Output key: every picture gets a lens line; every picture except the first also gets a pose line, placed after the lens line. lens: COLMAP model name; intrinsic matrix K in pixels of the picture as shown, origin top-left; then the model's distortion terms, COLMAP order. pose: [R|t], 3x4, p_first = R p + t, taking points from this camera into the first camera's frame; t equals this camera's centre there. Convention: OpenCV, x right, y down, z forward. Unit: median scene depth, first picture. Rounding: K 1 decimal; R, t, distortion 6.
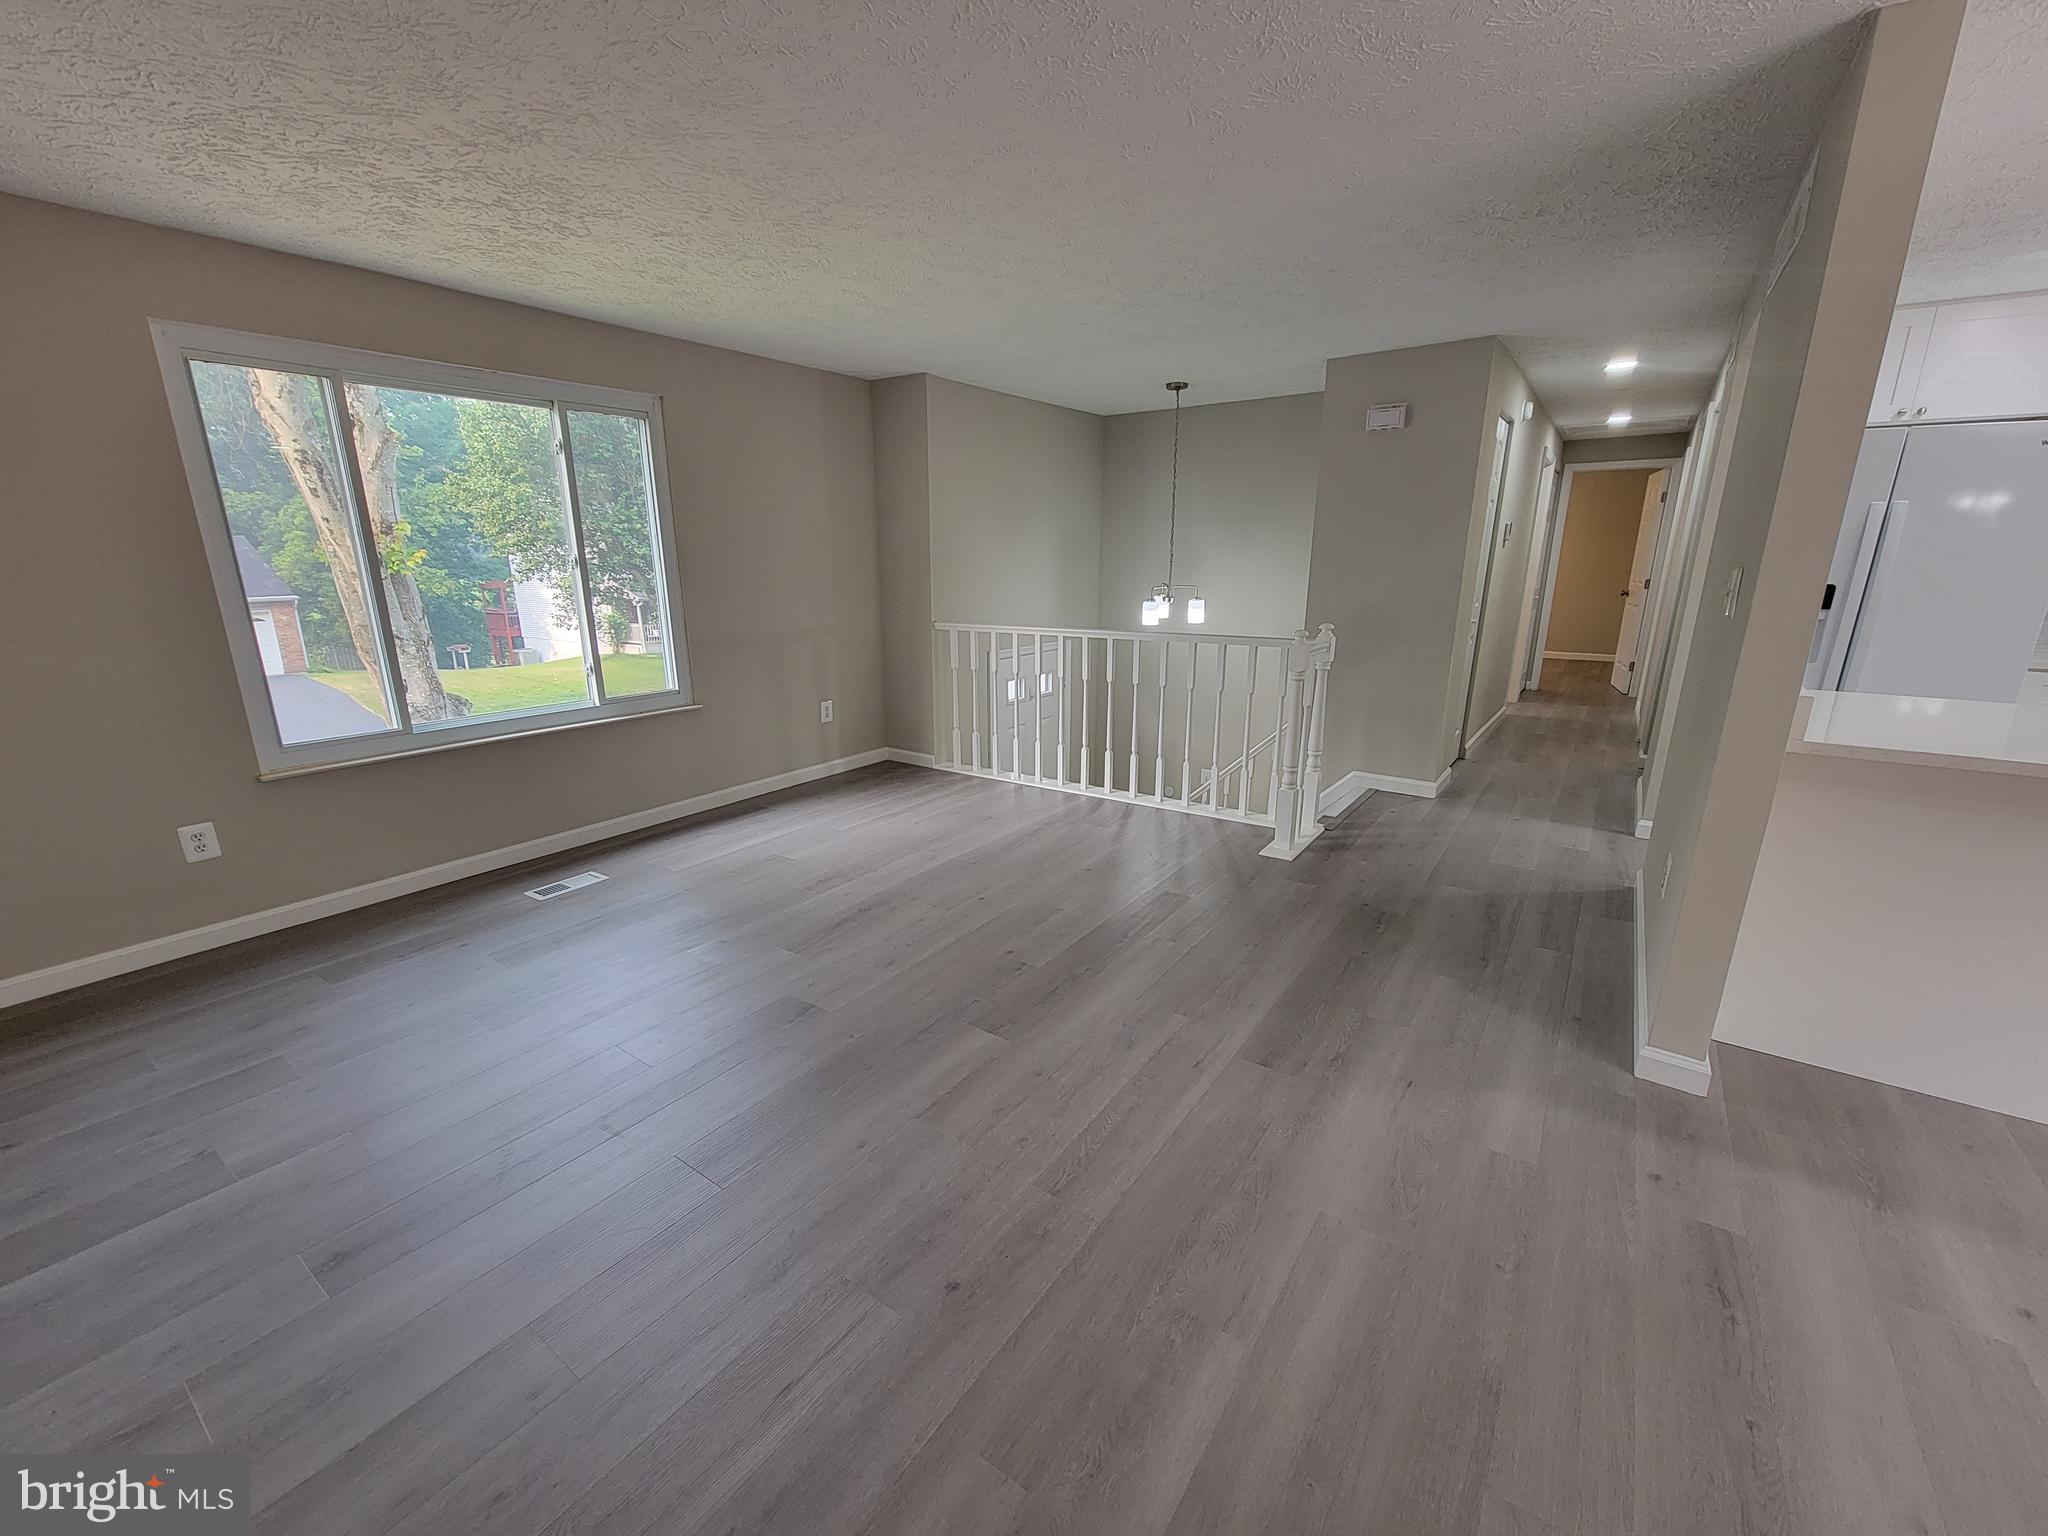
lens RADIAL K [[834.1, 0, 1028.4], [0, 834.1, 787.2], [0, 0, 1]] dist [-0.003060, -0.000499]
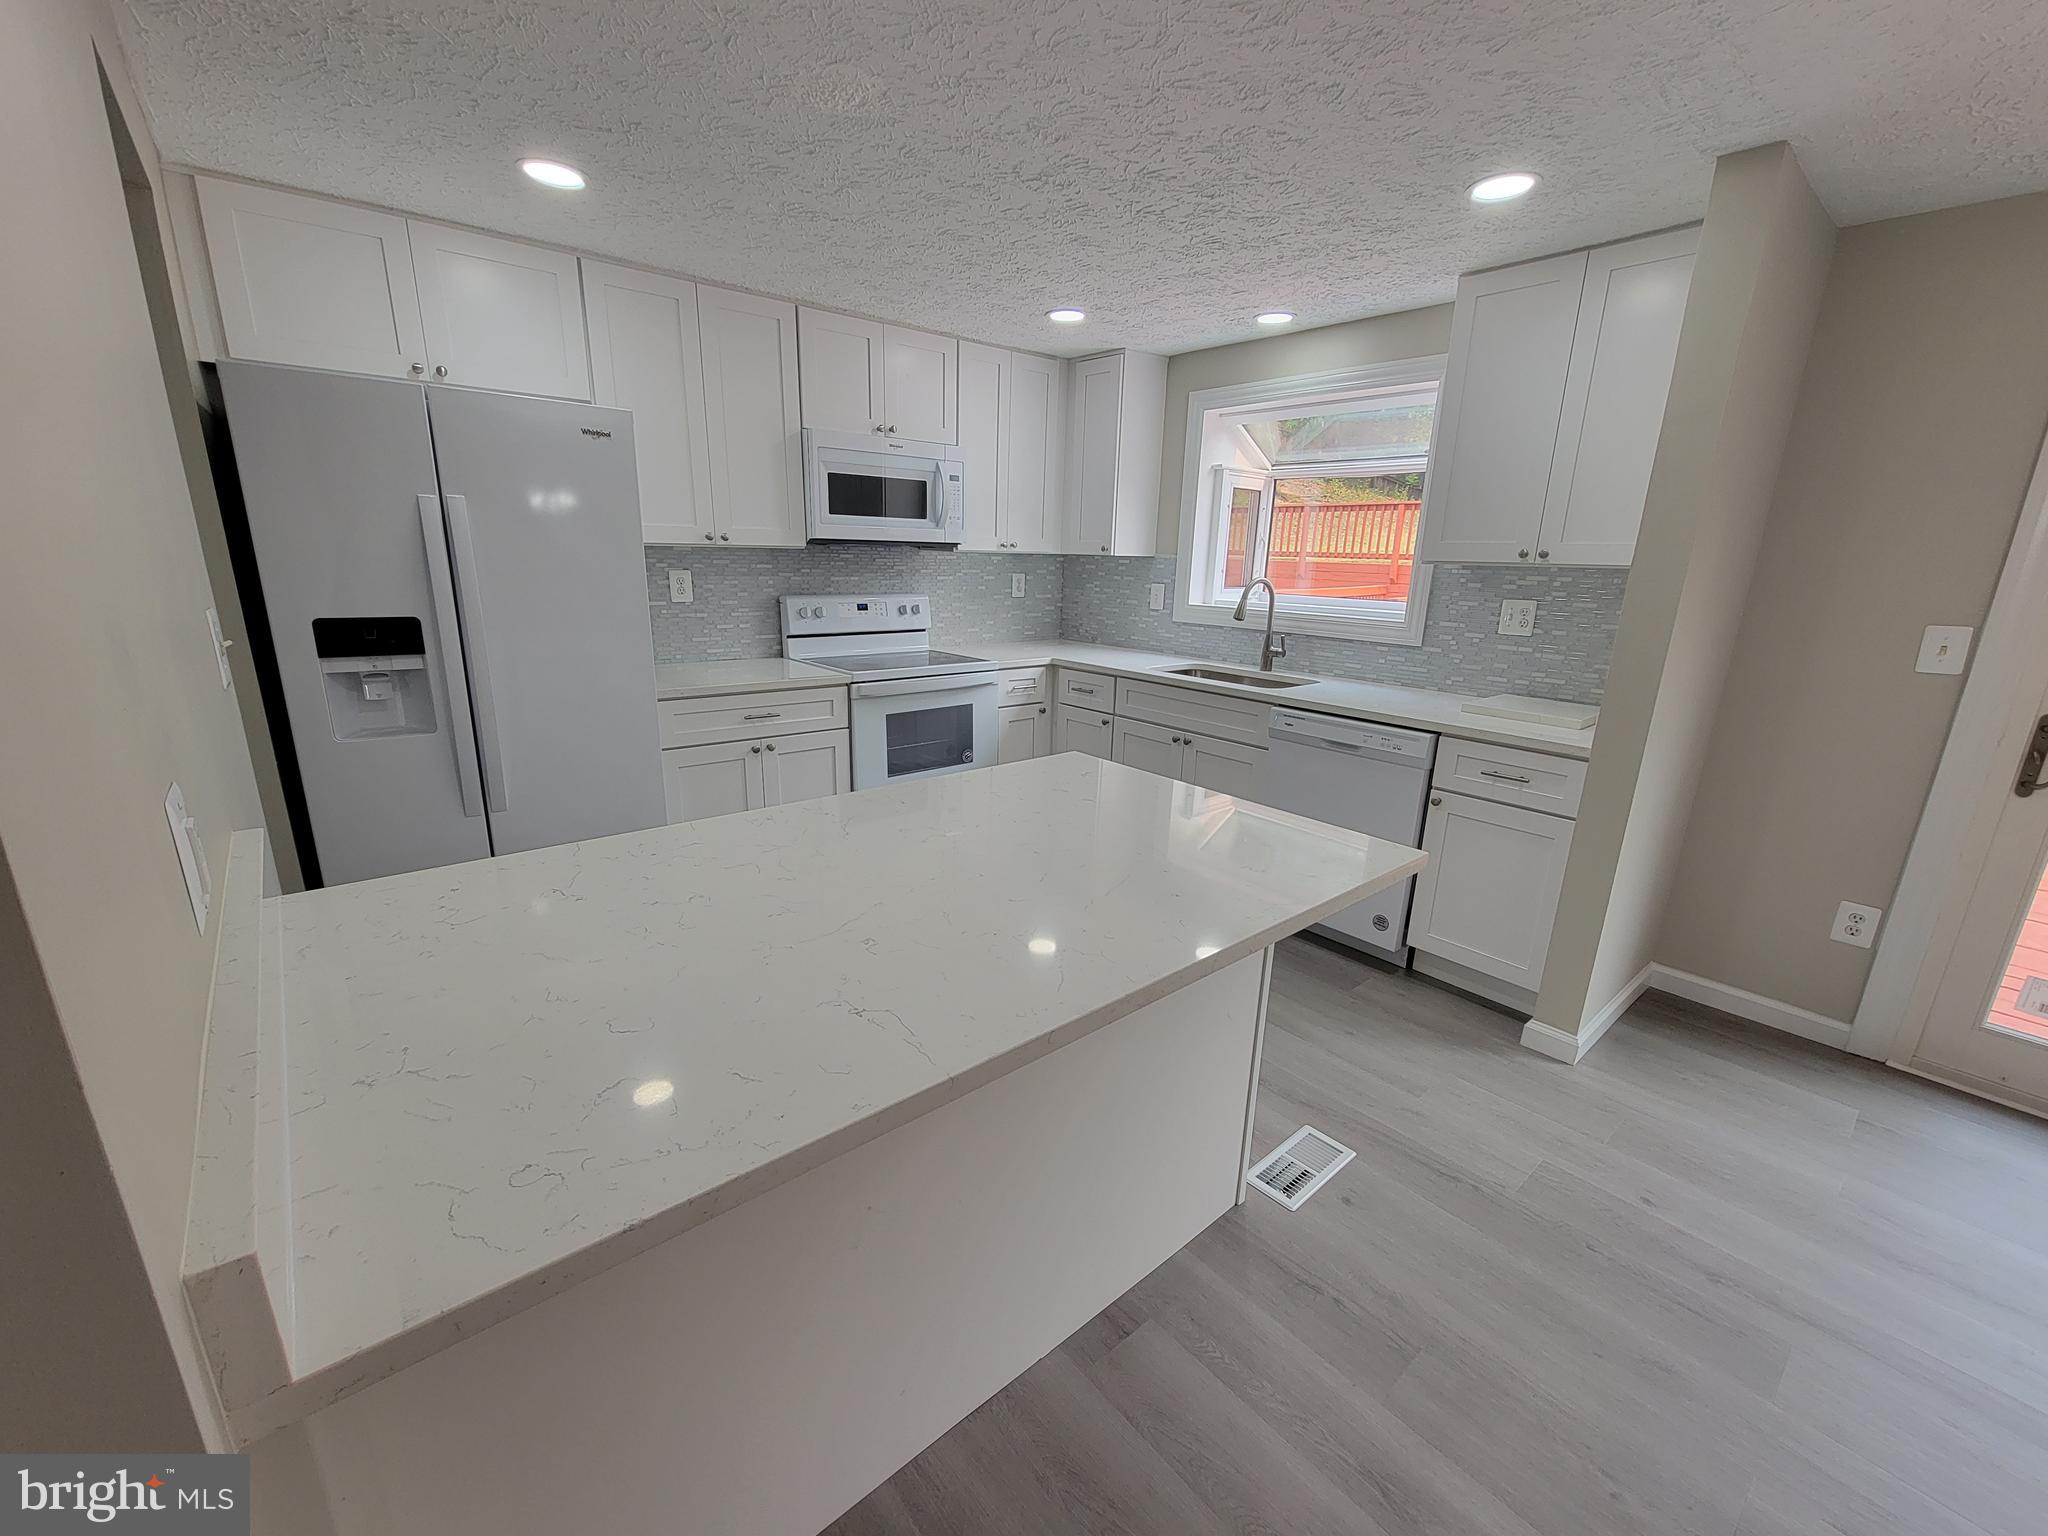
lens RADIAL K [[834.1, 0, 1028.4], [0, 834.1, 787.2], [0, 0, 1]] dist [-0.003060, -0.000499]
pose [[0.249945, -0.257920, 0.933276, 0.368134], [0.236025, 0.951024, 0.199614, -0.111102], [-0.939053, 0.170384, 0.298579, 0.308178]]
